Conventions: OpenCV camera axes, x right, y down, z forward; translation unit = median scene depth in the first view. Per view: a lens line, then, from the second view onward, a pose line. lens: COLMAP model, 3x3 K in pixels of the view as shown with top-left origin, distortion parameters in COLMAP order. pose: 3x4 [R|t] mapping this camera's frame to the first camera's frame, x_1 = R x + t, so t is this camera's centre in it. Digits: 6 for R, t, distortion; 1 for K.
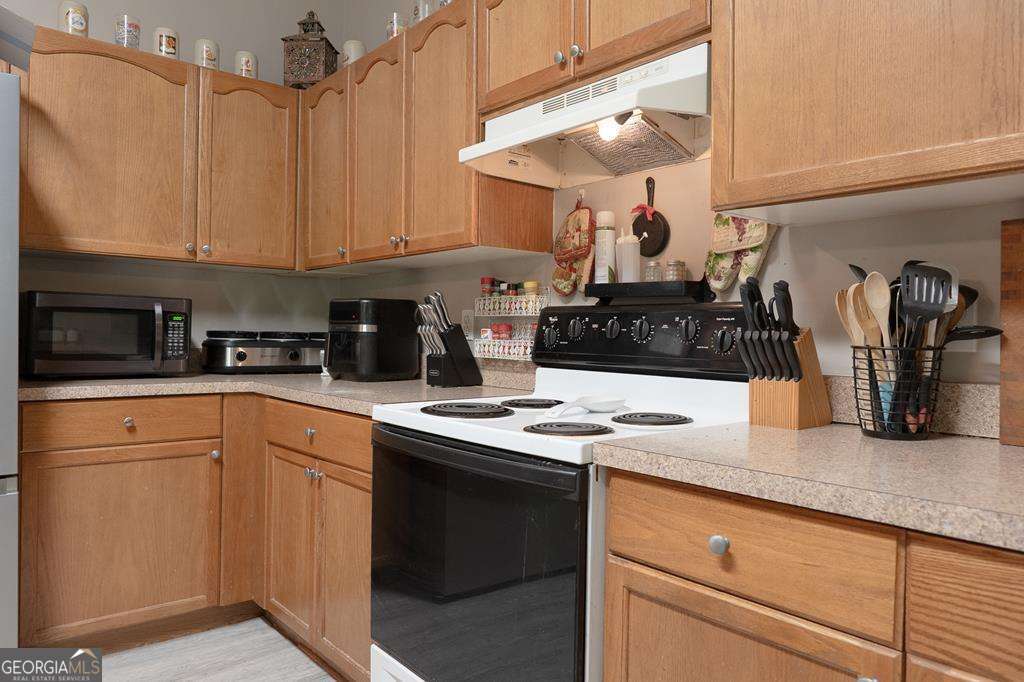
lens RADIAL K [[701.9, 0, 518.4], [0, 701.9, 336.6], [0, 0, 1]] dist [-0.006353, -0.000737]
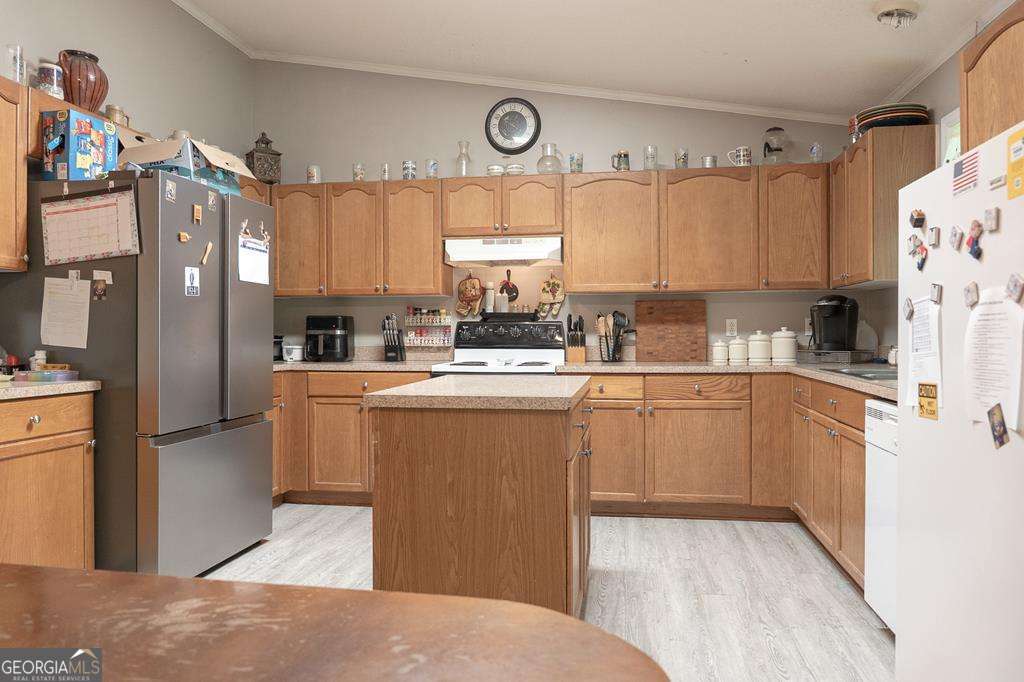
lens RADIAL K [[701.9, 0, 512.2], [0, 701.9, 335.4], [0, 0, 1]] dist [-0.006353, -0.000737]
pose [[0.767674, -0.016568, 0.640626, -1.360322], [0.015702, 0.999852, 0.007042, -0.012185], [-0.640648, 0.004653, 0.767821, -0.885817]]
